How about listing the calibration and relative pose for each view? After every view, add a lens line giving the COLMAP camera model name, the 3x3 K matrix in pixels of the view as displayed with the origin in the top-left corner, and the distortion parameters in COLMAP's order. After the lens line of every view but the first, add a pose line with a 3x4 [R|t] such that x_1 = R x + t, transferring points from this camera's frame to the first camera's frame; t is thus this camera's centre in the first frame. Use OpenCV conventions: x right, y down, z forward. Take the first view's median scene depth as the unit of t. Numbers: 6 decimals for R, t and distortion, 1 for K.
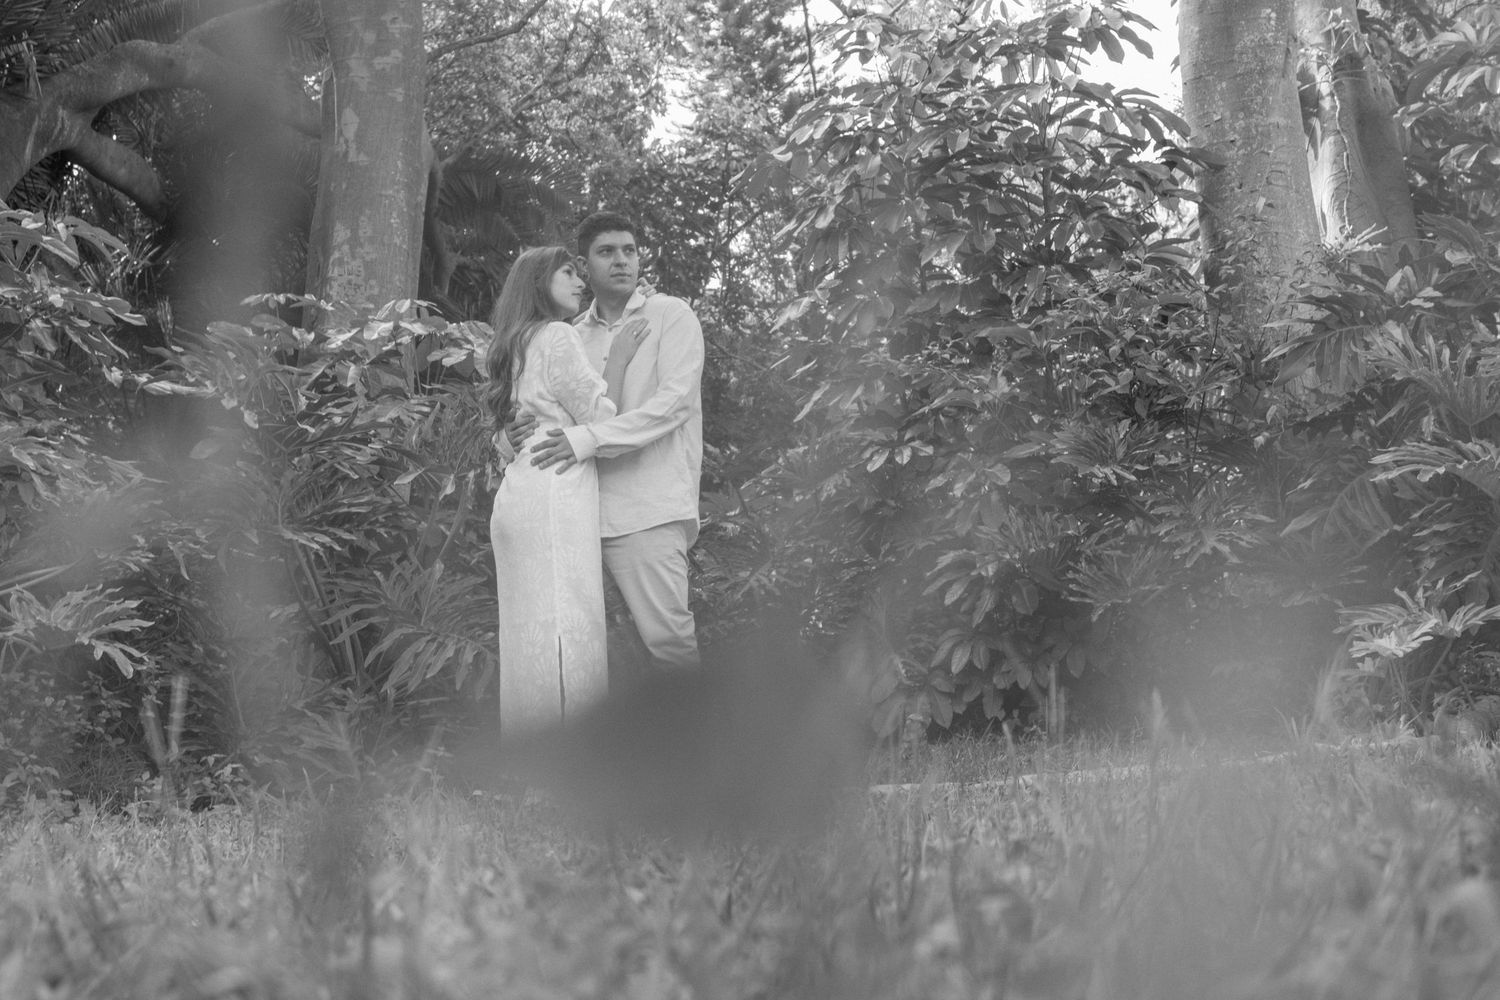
lens RADIAL K [[1541.8, 0, 753.6], [0, 1541.8, 518.4], [0, 0, 1]] dist [-0.023444, 0.003509]
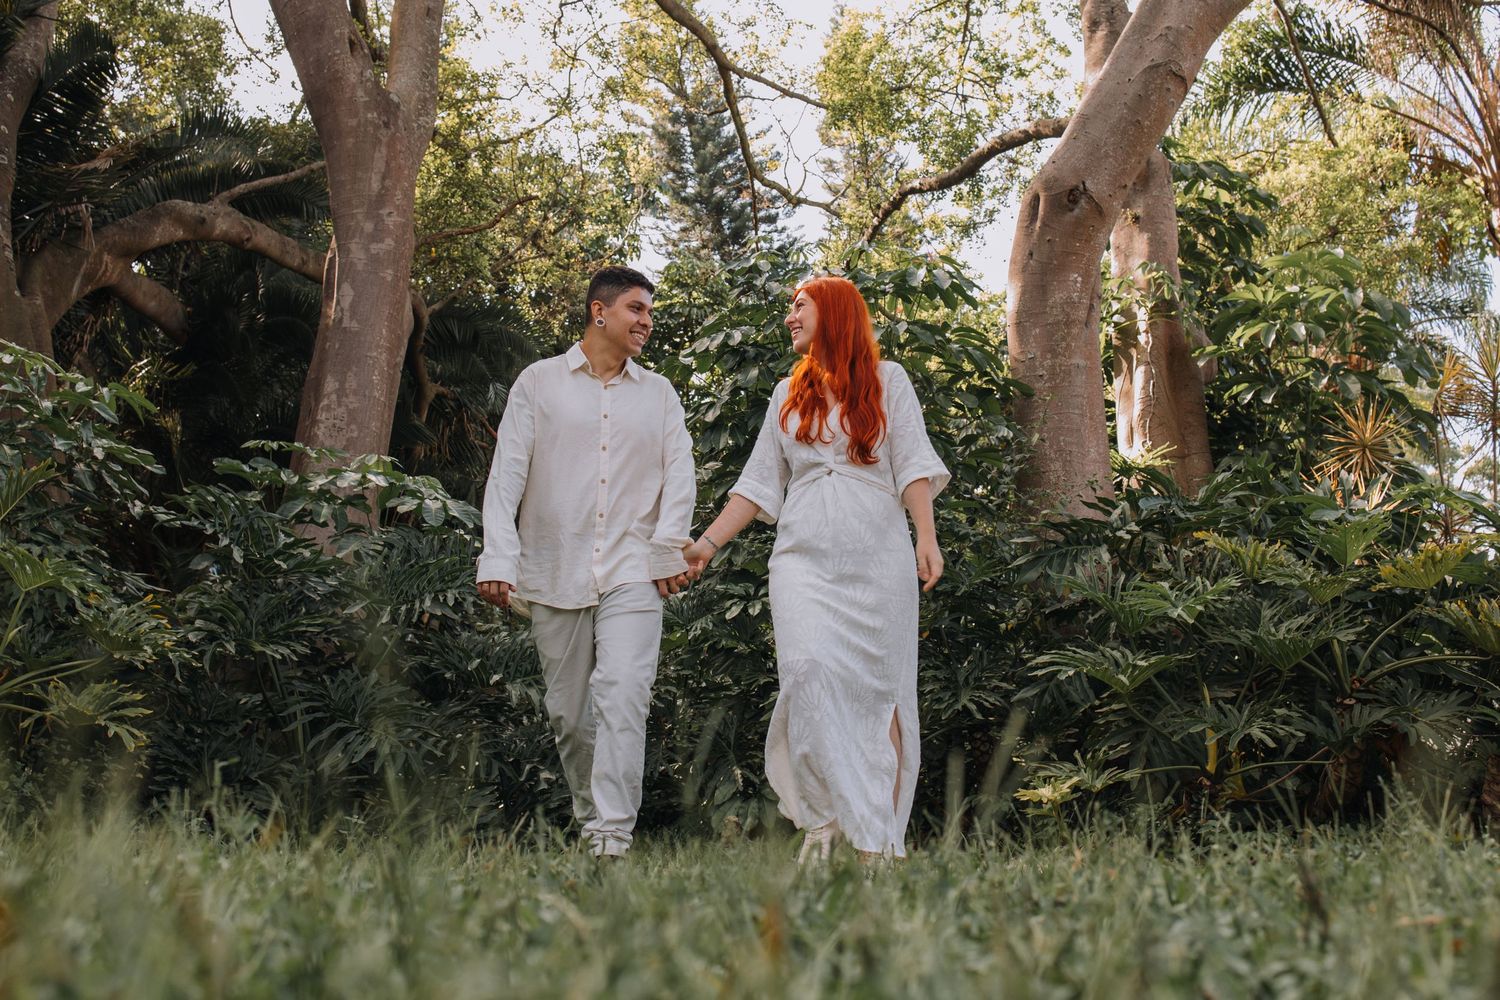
lens RADIAL K [[1568.0, 0, 750.0], [0, 1568.0, 500.0], [0, 0, 1]] dist [0.052705, -0.001220]
pose [[0.997179, 0.074610, -0.008164, 0.092353], [-0.074973, 0.995274, -0.061717, -0.047100], [0.003521, 0.062155, 0.998060, -0.276586]]
